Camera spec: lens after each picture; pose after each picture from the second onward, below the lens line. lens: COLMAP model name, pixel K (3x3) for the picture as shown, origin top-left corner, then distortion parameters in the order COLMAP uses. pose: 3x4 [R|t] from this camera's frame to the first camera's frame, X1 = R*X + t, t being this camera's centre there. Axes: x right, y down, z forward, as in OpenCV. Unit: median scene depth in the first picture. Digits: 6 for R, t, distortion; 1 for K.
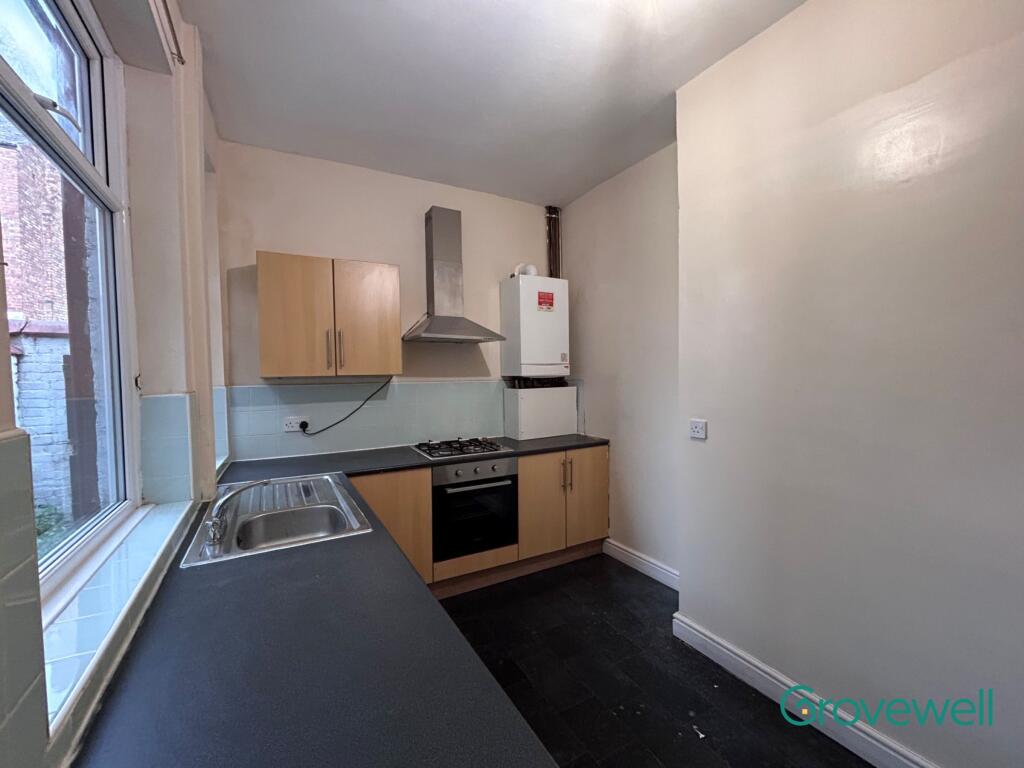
lens RADIAL K [[414.0, 0, 510.6], [0, 414.0, 382.4], [0, 0, 1]] dist [-0.003431, 0.000122]
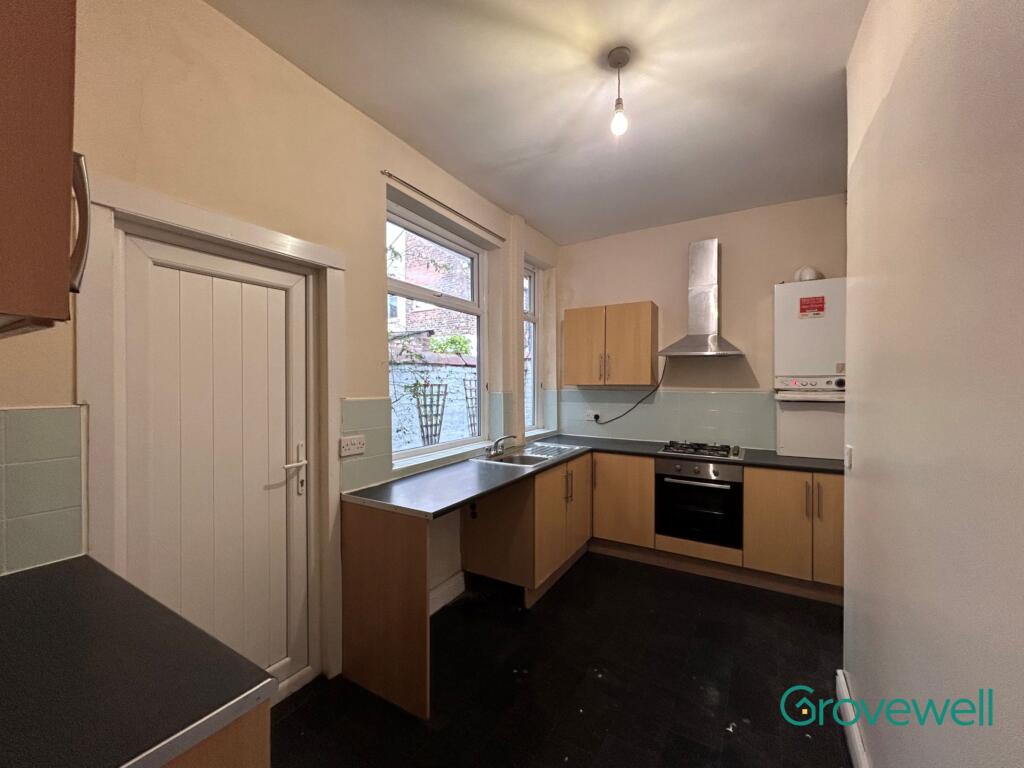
lens RADIAL K [[414.0, 0, 514.7], [0, 414.0, 384.4], [0, 0, 1]] dist [-0.003431, 0.000122]
pose [[0.499493, 0.018504, -0.866120, 0.637141], [-0.028350, 0.999586, 0.005006, -0.014041], [0.865854, 0.022054, 0.499810, -0.016075]]
